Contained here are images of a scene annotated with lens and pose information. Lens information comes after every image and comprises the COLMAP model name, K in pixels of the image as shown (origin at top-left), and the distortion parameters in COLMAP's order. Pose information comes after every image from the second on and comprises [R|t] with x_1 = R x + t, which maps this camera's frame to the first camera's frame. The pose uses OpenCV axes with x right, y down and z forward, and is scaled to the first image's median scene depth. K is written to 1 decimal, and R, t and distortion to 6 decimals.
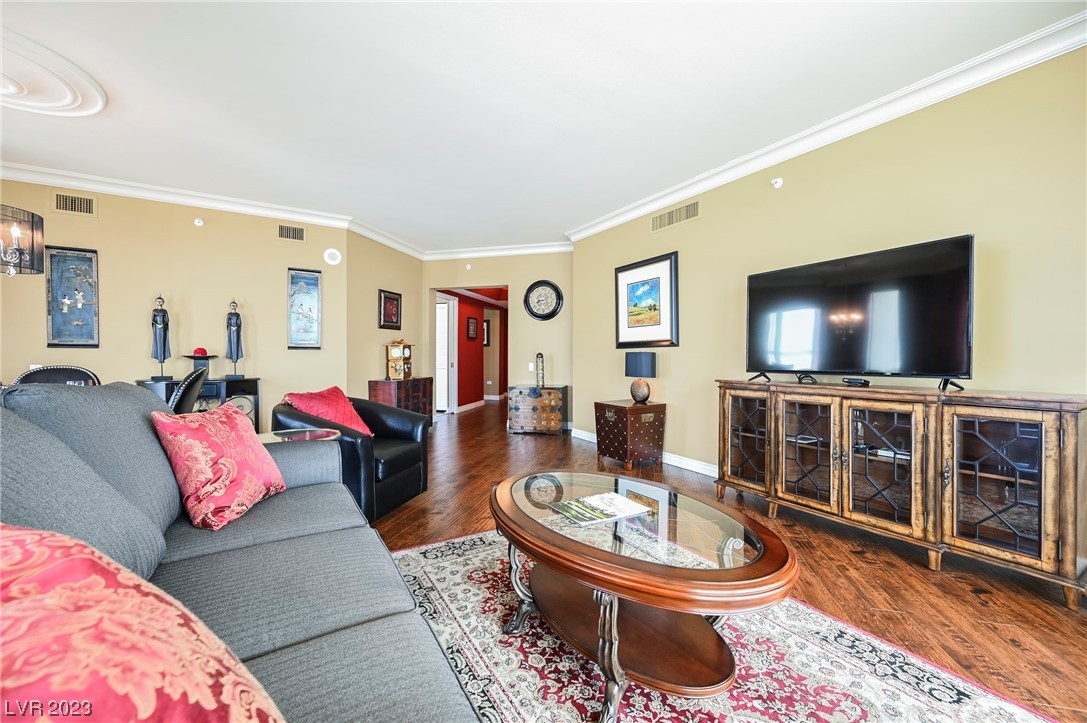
lens RADIAL K [[429.1, 0, 541.0], [0, 429.1, 359.8], [0, 0, 1]] dist [-0.000772, 0.000143]
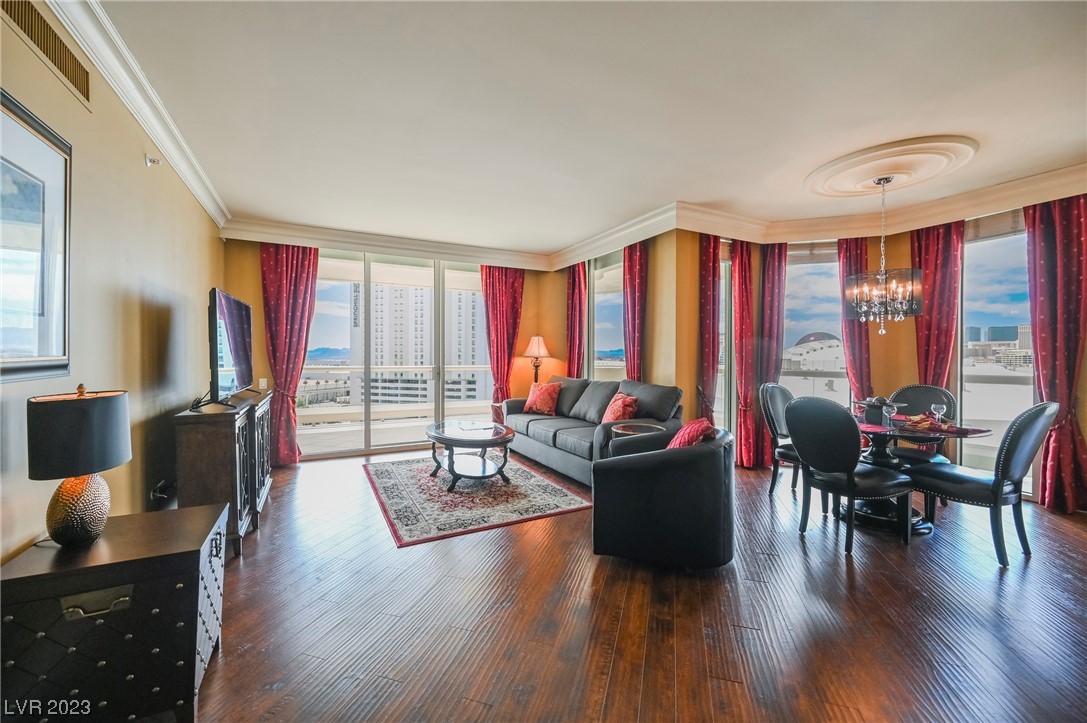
lens RADIAL K [[429.1, 0, 541.0], [0, 429.1, 359.8], [0, 0, 1]] dist [-0.000772, 0.000143]
pose [[-0.998711, -0.006776, 0.050294, -0.149030], [-0.005821, 0.999800, 0.019110, -0.051146], [-0.050413, 0.018792, -0.998552, 1.312547]]
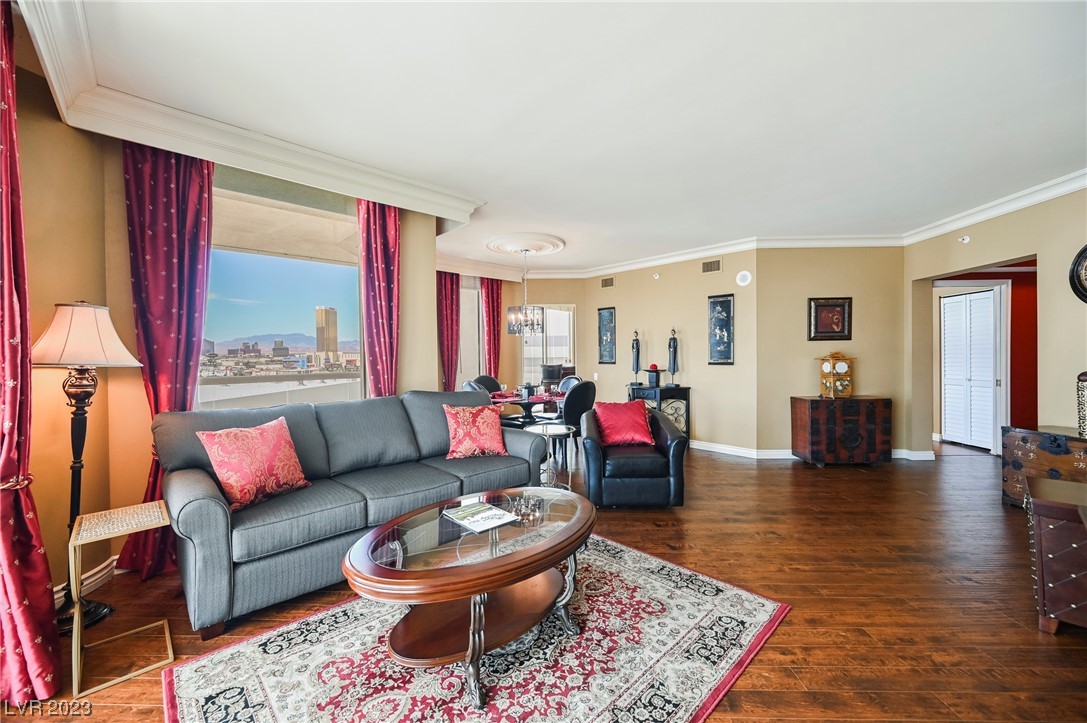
lens RADIAL K [[421.7, 0, 543.5], [0, 421.7, 361.5], [0, 0, 1]] dist [-0.001323, -0.000377]
pose [[0.222244, 0.006179, -0.974972, 0.492837], [-0.001002, 0.999981, 0.006109, -0.044064], [0.974991, -0.000381, 0.222246, 0.318202]]
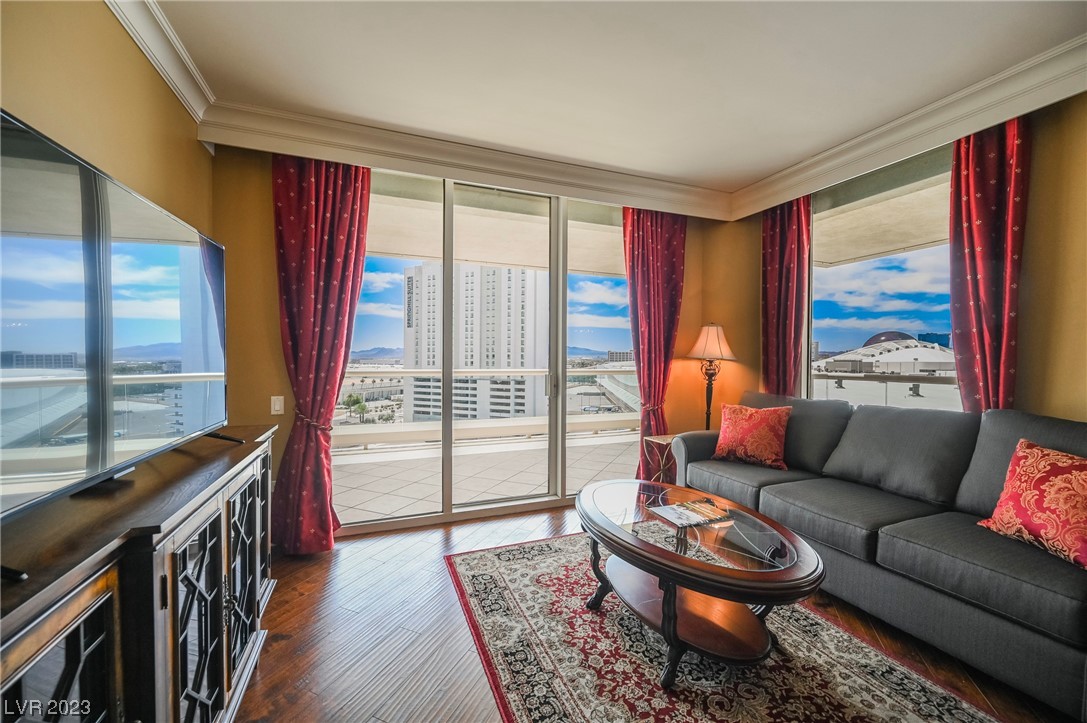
lens RADIAL K [[429.1, 0, 541.0], [0, 429.1, 359.8], [0, 0, 1]] dist [-0.000772, 0.000143]
pose [[-0.987397, -0.010711, 0.157898, 0.131901], [-0.007740, 0.999781, 0.019421, -0.046968], [-0.158072, 0.017954, -0.987264, 0.817969]]
